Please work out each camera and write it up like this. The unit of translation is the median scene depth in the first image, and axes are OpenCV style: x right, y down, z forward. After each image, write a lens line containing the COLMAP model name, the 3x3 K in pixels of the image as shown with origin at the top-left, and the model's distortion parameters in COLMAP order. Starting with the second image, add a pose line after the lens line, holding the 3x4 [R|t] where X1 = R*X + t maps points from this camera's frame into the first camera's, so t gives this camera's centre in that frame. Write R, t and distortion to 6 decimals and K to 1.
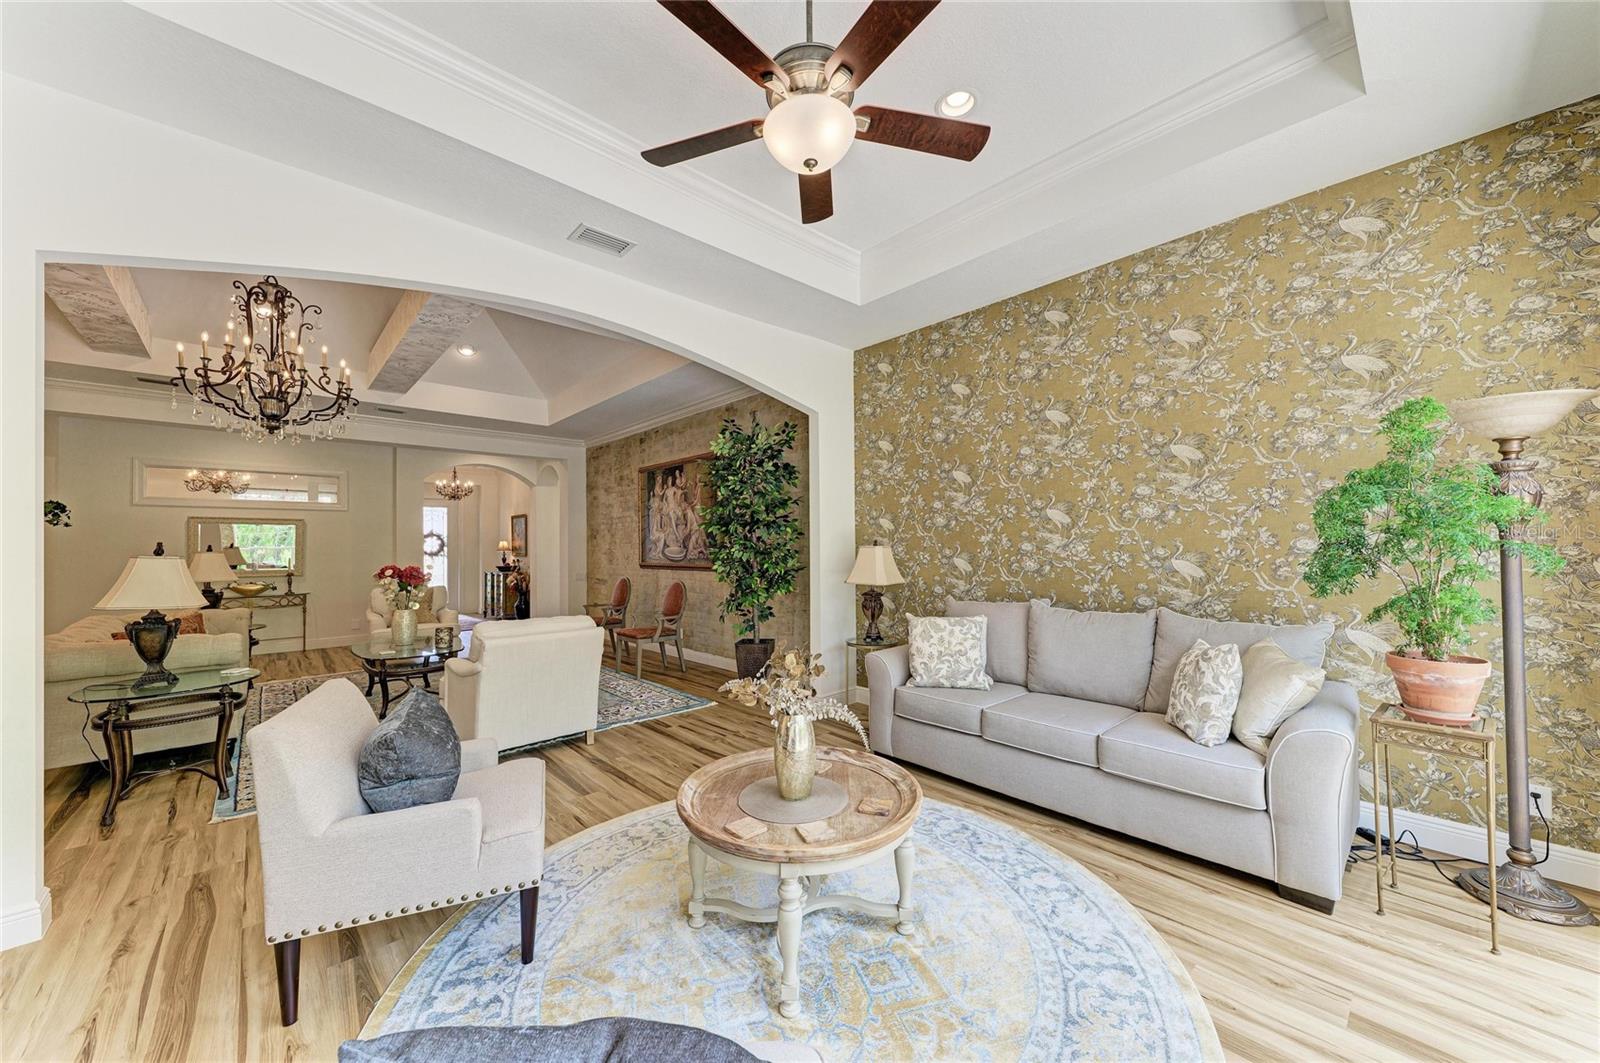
lens RADIAL K [[576.3, 0, 807.6], [0, 576.3, 543.2], [0, 0, 1]] dist [0.000455, -0.000049]
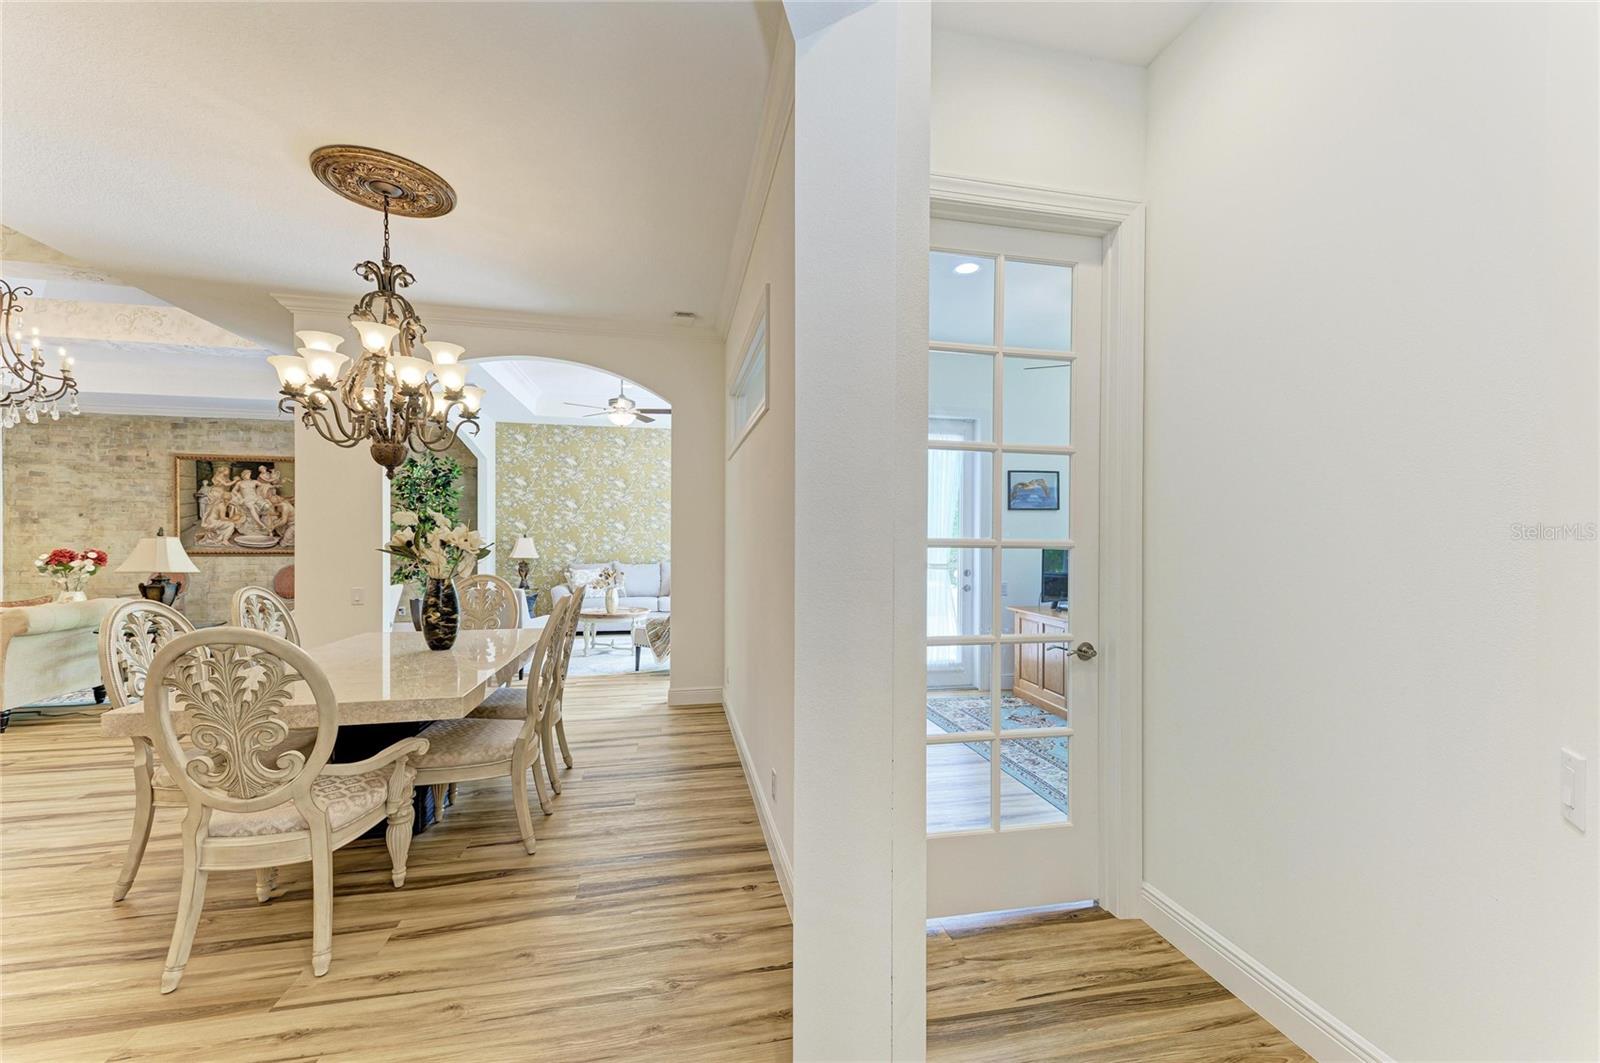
lens RADIAL K [[638.7, 0, 813.3], [0, 638.7, 543.1], [0, 0, 1]] dist [0.024219, -0.008248]
pose [[0.513136, 0.008594, 0.858264, -1.065150], [-0.015630, 0.999878, -0.000668, 0.008365], [-0.858165, -0.013072, 0.513208, -0.775601]]
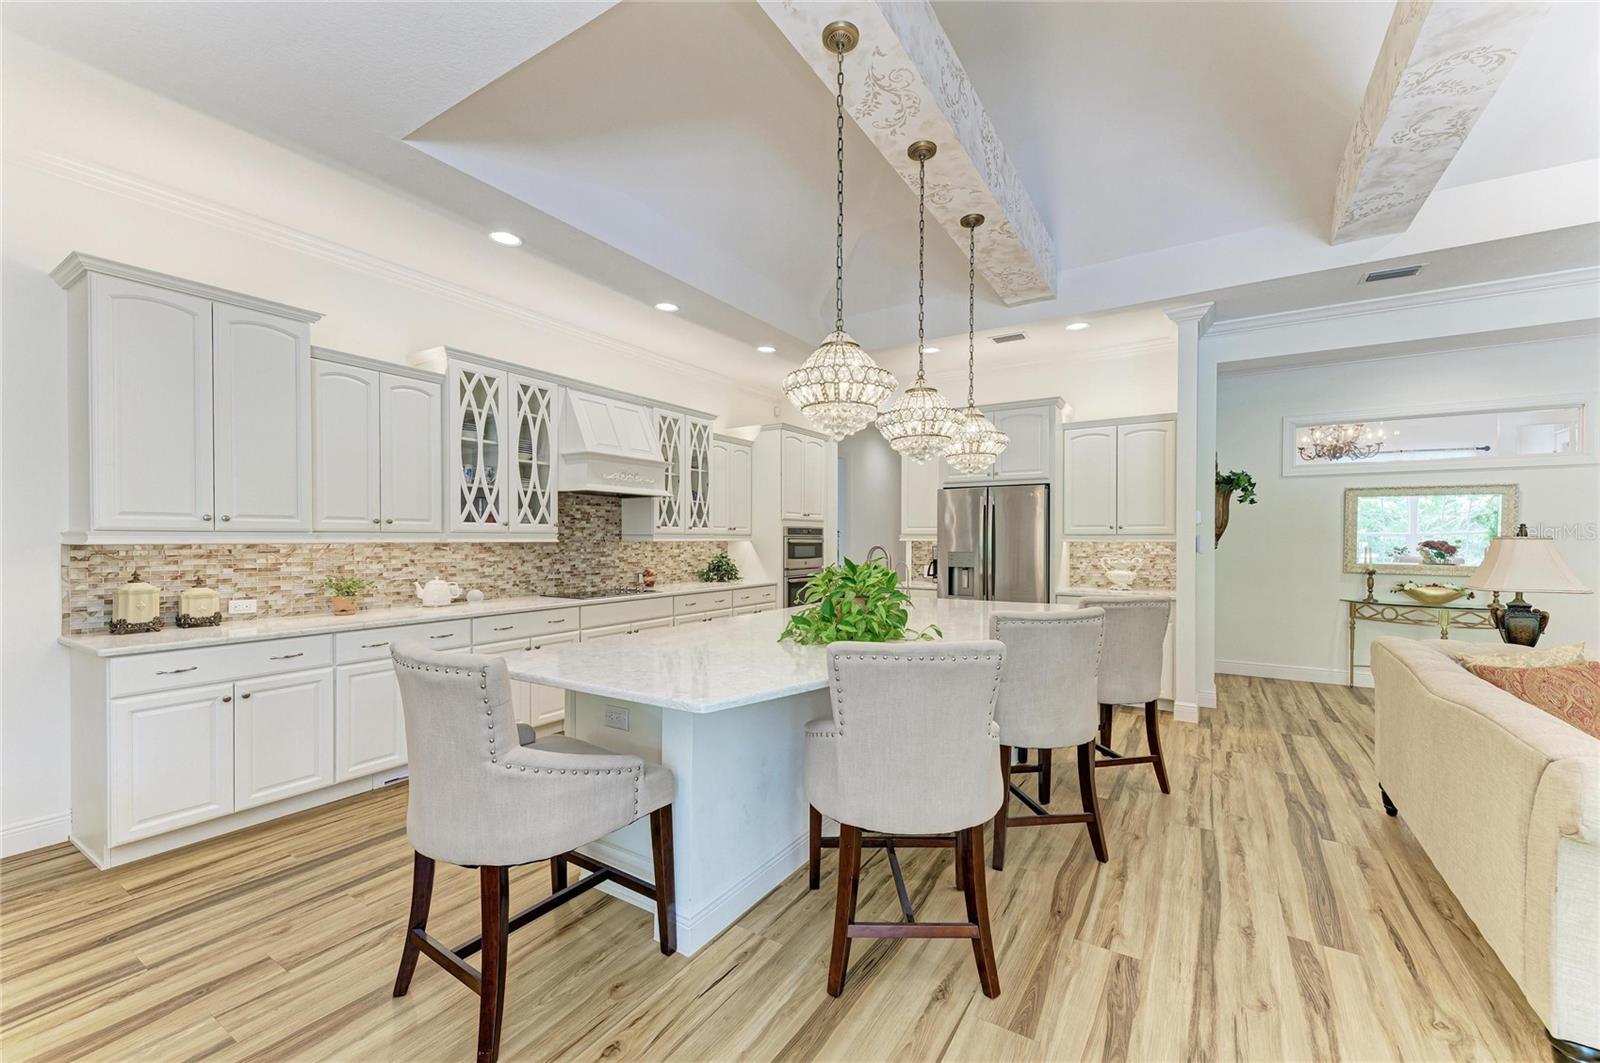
lens RADIAL K [[638.7, 0, 813.3], [0, 638.7, 543.1], [0, 0, 1]] dist [0.024219, -0.008248]
pose [[0.254144, 0.020513, -0.966949, -0.658352], [0.001088, 0.999768, 0.021495, 0.007457], [0.967166, -0.006515, 0.254062, 0.201369]]
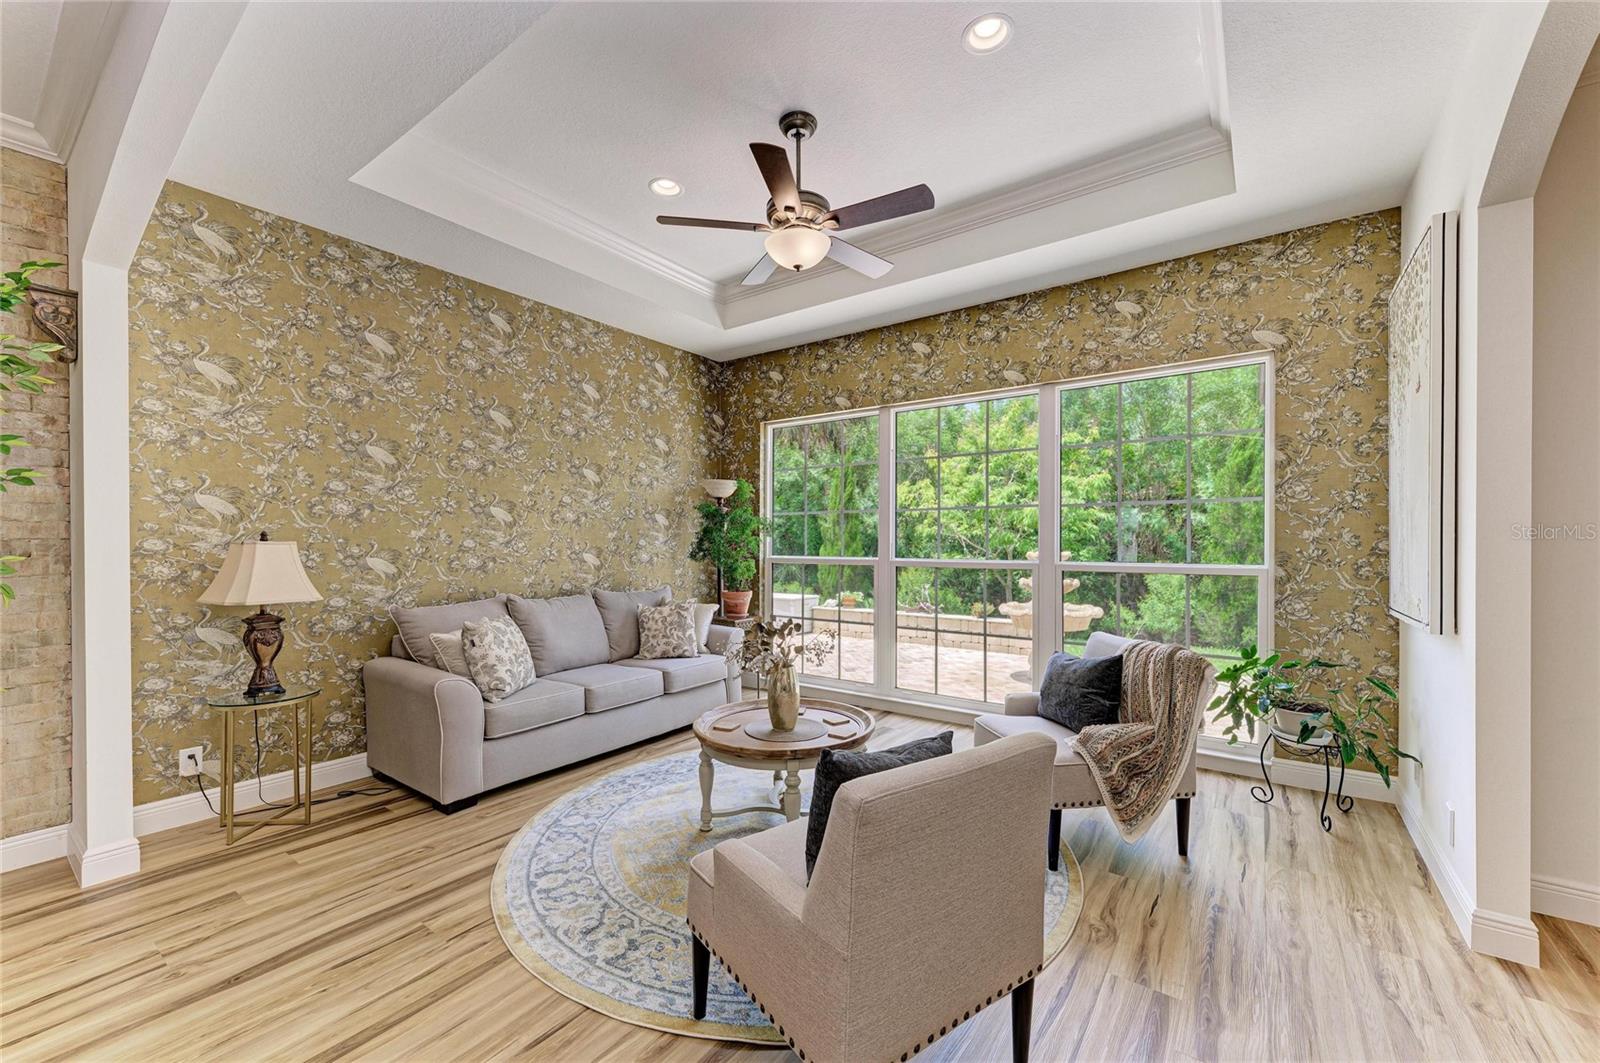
lens RADIAL K [[636.9, 0, 804.0], [0, 636.9, 545.1], [0, 0, 1]] dist [0.013837, -0.000027]
pose [[-0.186541, 0.005927, 0.982429, -0.605825], [-0.003283, 0.999972, -0.006657, 0.010324], [-0.982442, -0.004467, -0.186517, 0.507588]]
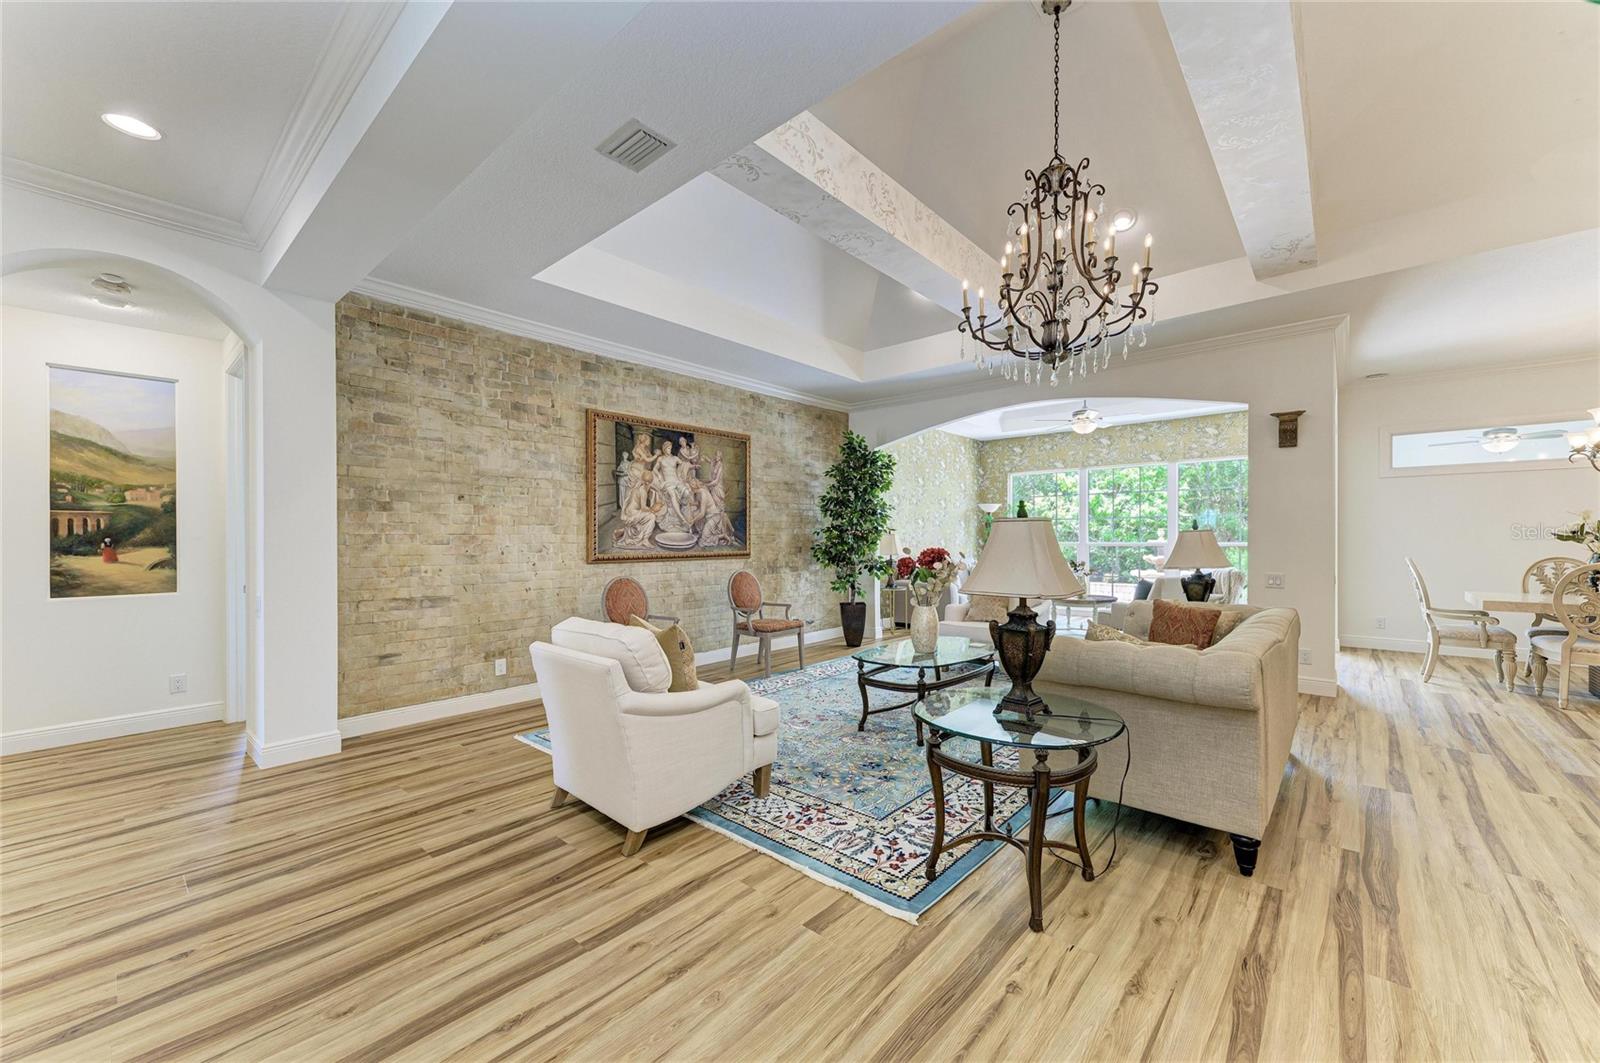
lens RADIAL K [[623.5, 0, 807.2], [0, 623.5, 534.2], [0, 0, 1]] dist [0.025349, -0.007198]
pose [[-0.097024, 0.018392, 0.995112, -1.582885], [-0.001220, 0.999826, -0.018598, 0.036004], [-0.995281, -0.003018, -0.096985, 1.296729]]
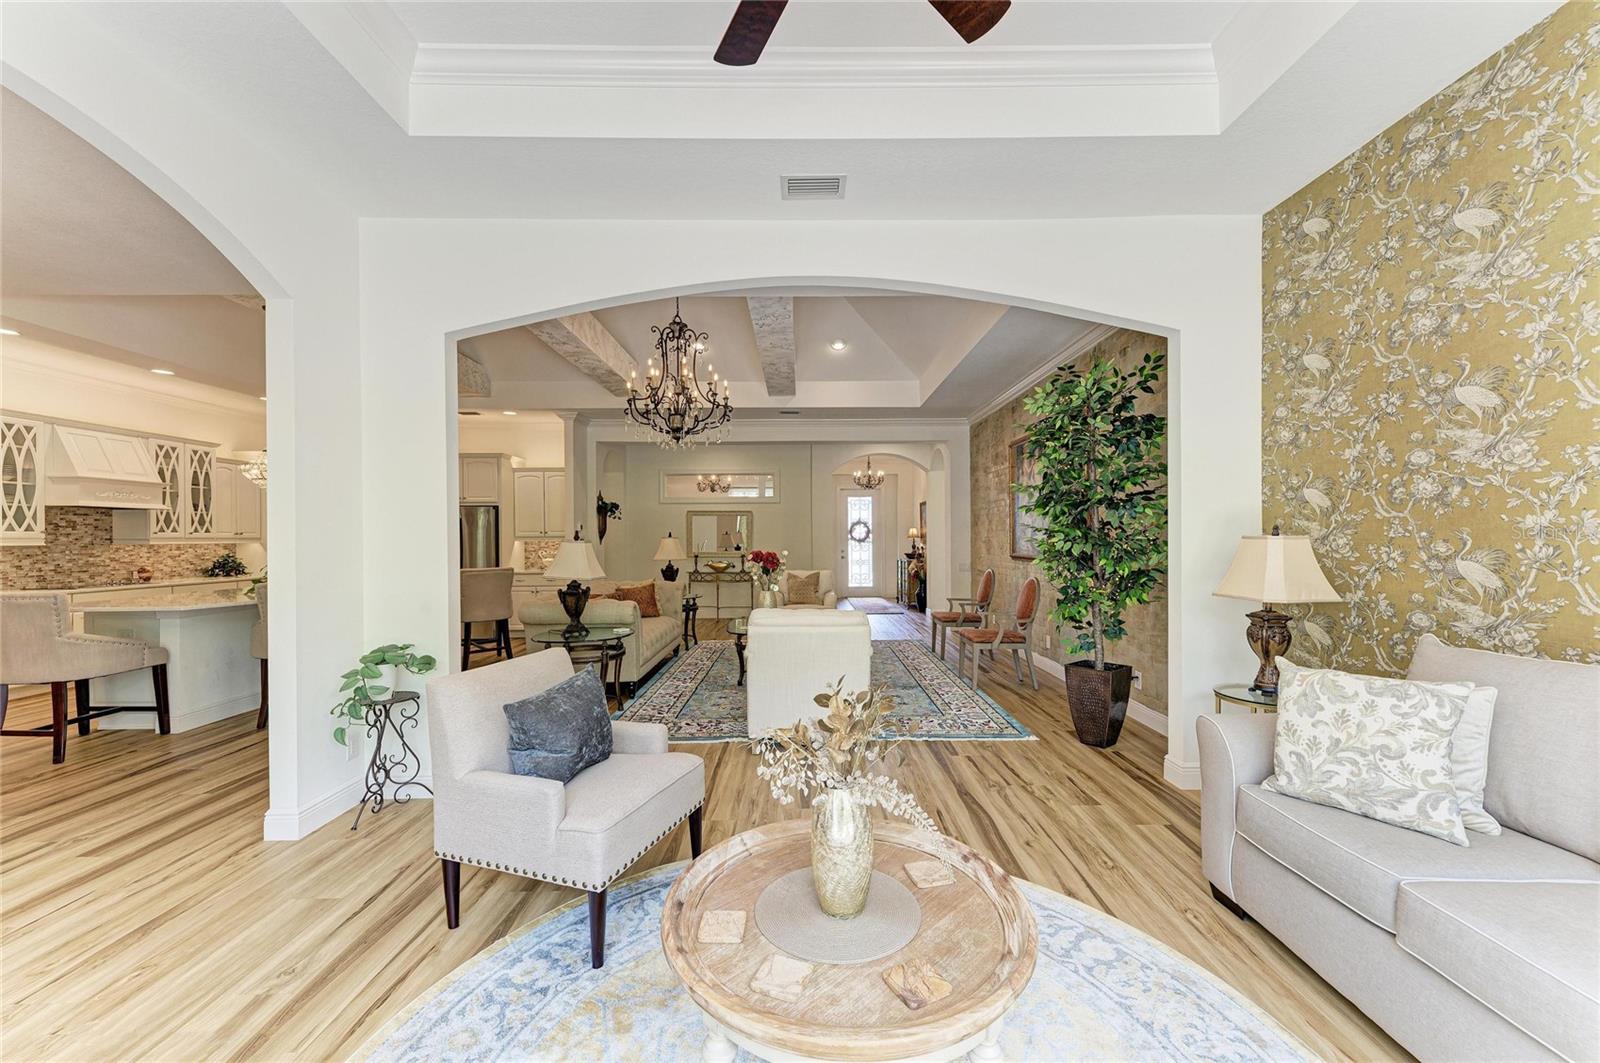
lens RADIAL K [[624.9, 0, 811.3], [0, 624.9, 539.6], [0, 0, 1]] dist [0.013747, -0.004696]
pose [[0.734995, 0.009396, -0.678007, 0.184620], [0.001220, 0.999884, 0.015179, -0.001280], [0.678071, -0.011983, 0.734899, 0.182762]]
